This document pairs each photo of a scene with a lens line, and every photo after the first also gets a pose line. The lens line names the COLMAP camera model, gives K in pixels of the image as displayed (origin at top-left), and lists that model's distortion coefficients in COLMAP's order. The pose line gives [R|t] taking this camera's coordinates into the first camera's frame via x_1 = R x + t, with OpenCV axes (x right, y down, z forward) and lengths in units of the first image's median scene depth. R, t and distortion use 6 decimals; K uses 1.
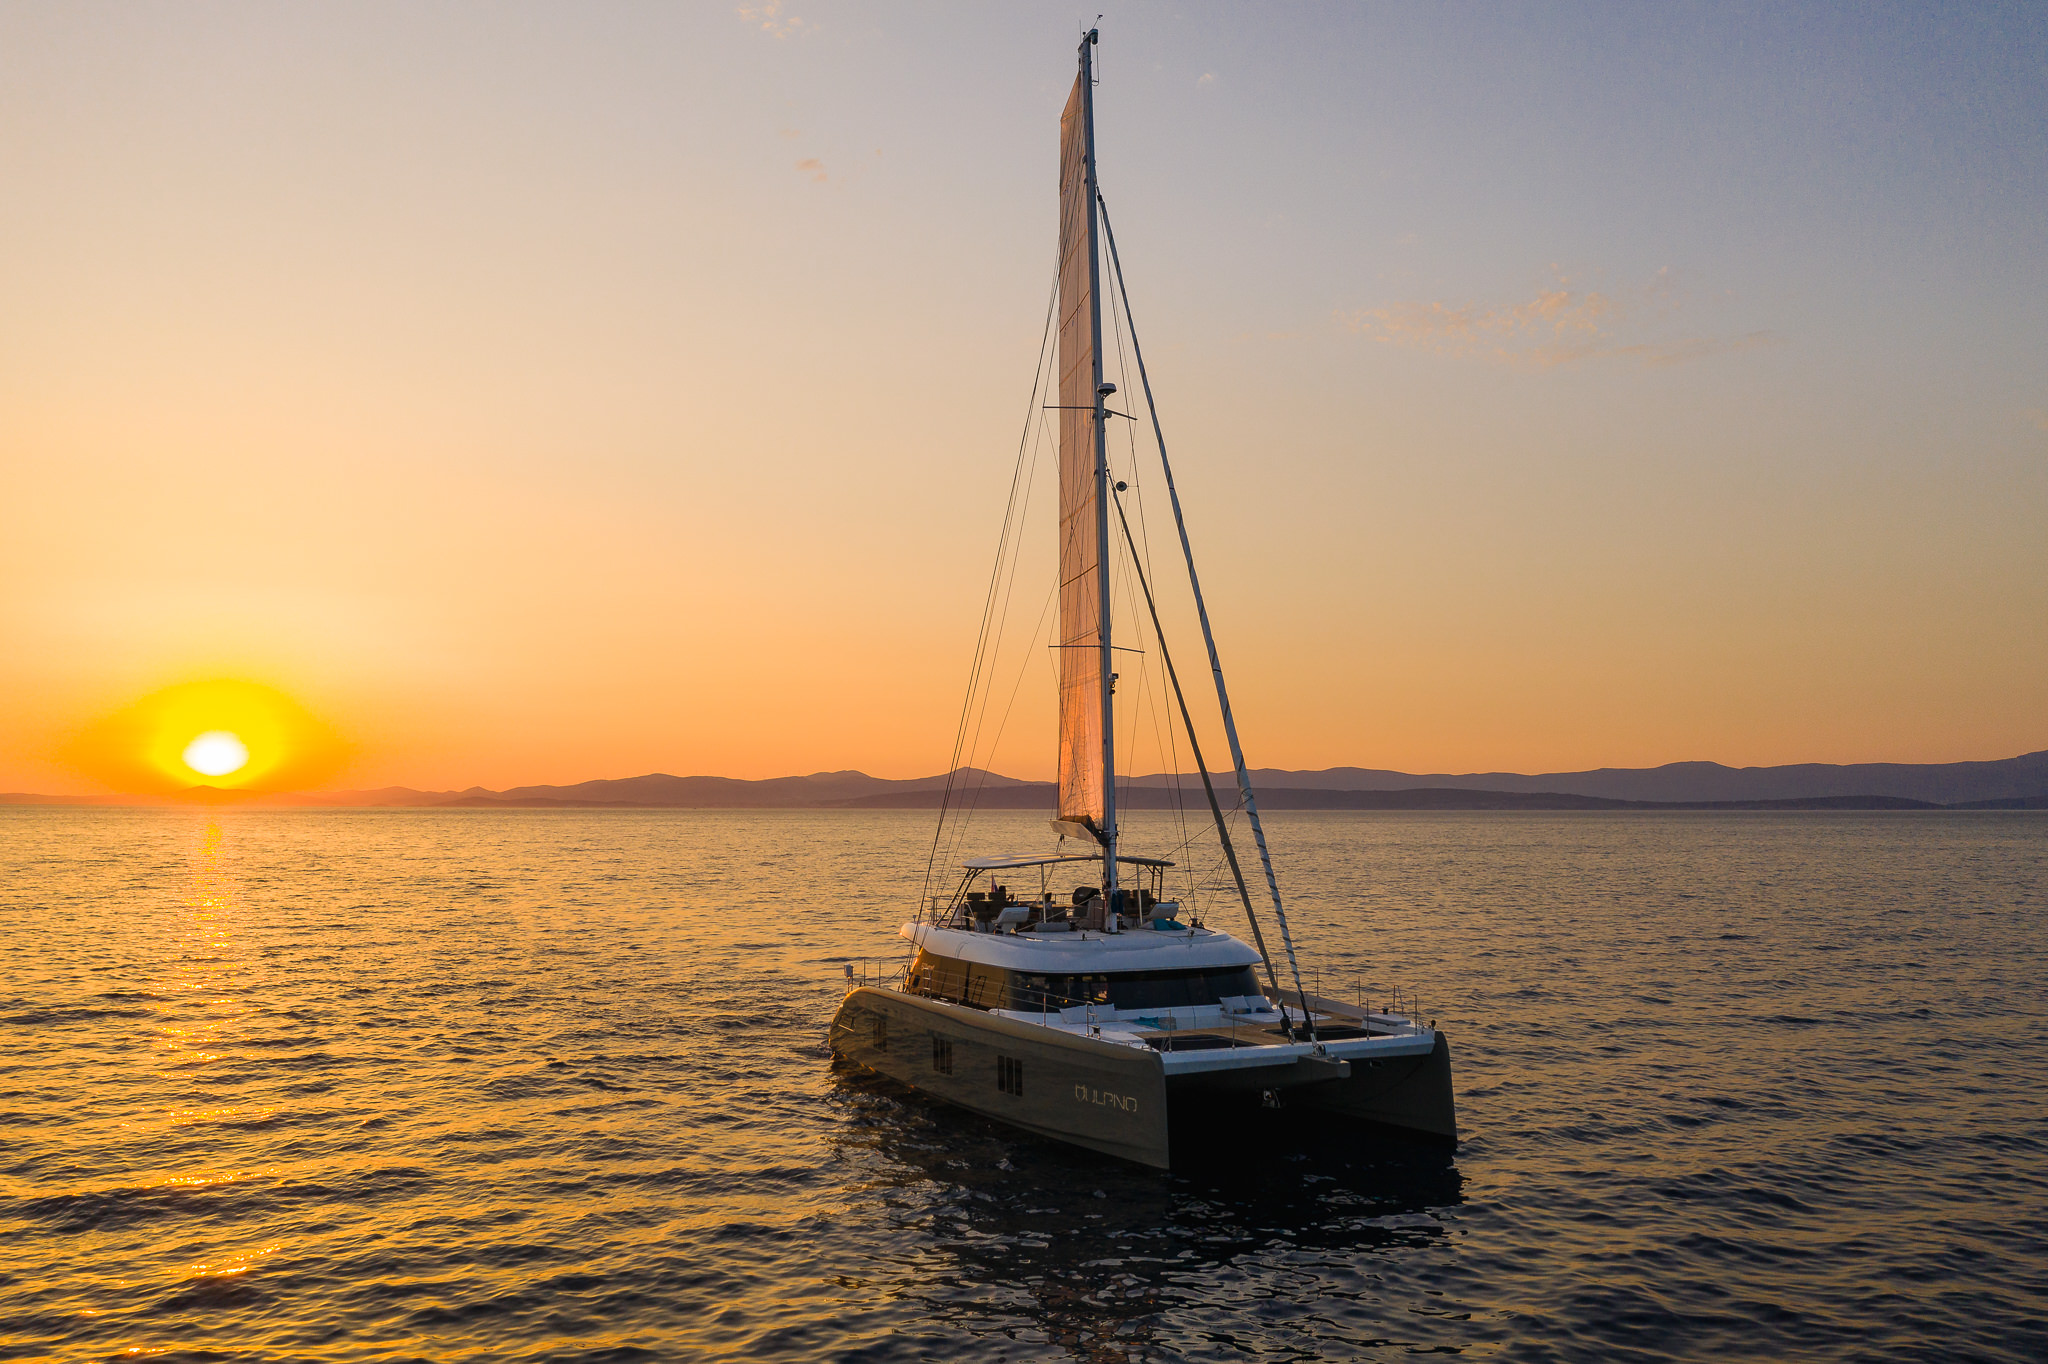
lens RADIAL K [[1689.8, 0, 1012.8], [0, 1689.8, 676.8], [0, 0, 1]] dist [0.014654, 0.000228]
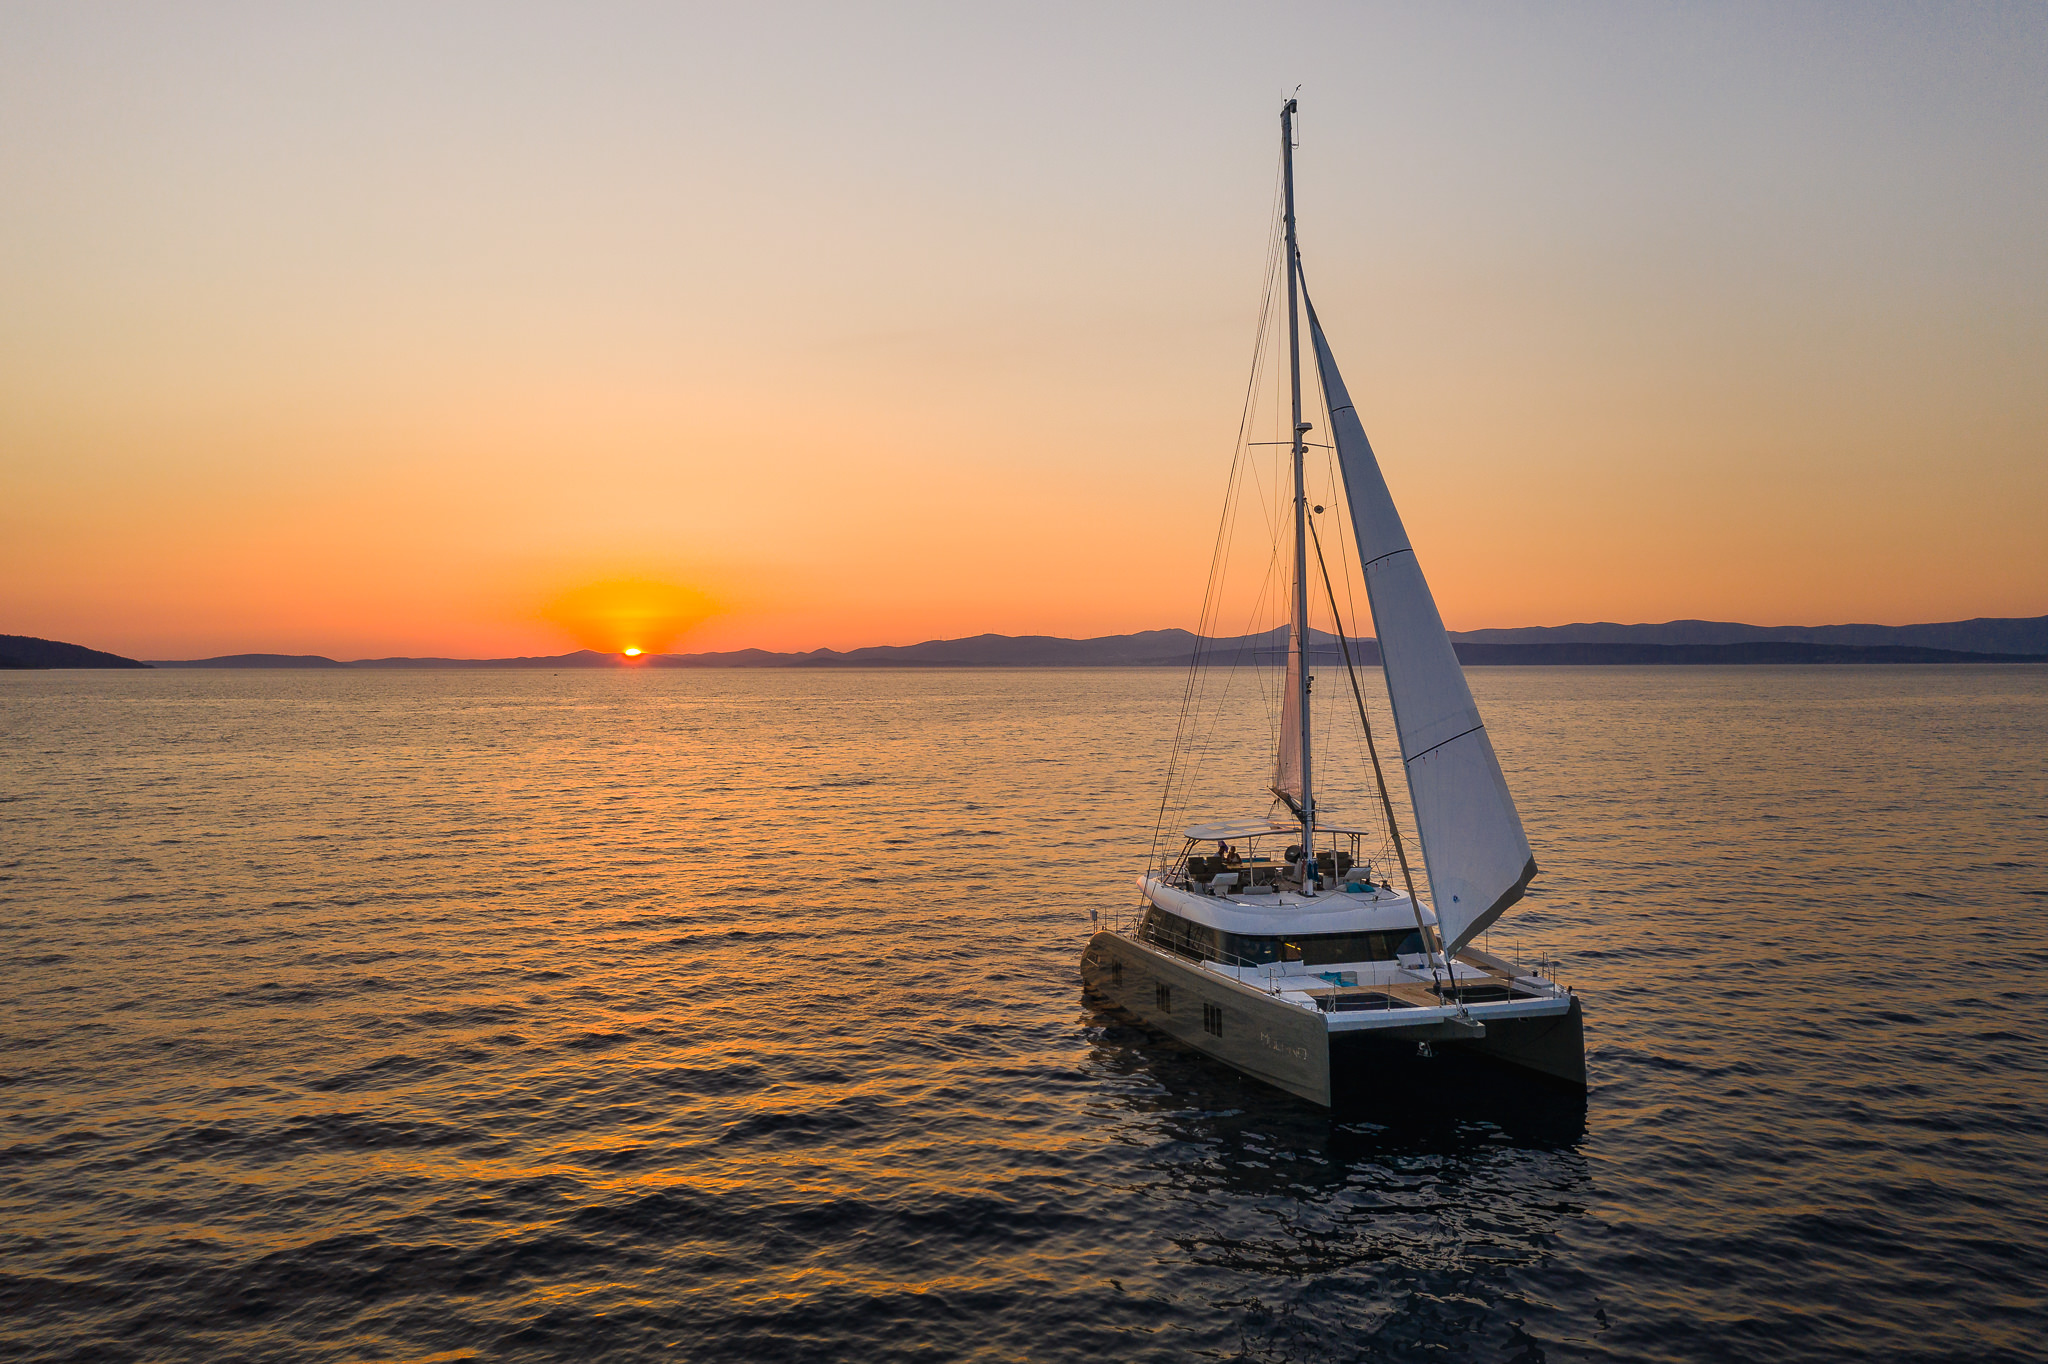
lens RADIAL K [[1689.8, 0, 1024.8], [0, 1689.8, 677.5], [0, 0, 1]] dist [0.014654, 0.000228]
pose [[0.981955, -0.005229, -0.189045, 0.086799], [0.022929, 0.995535, 0.091564, -0.111384], [0.187722, -0.094247, 0.977690, -0.176136]]
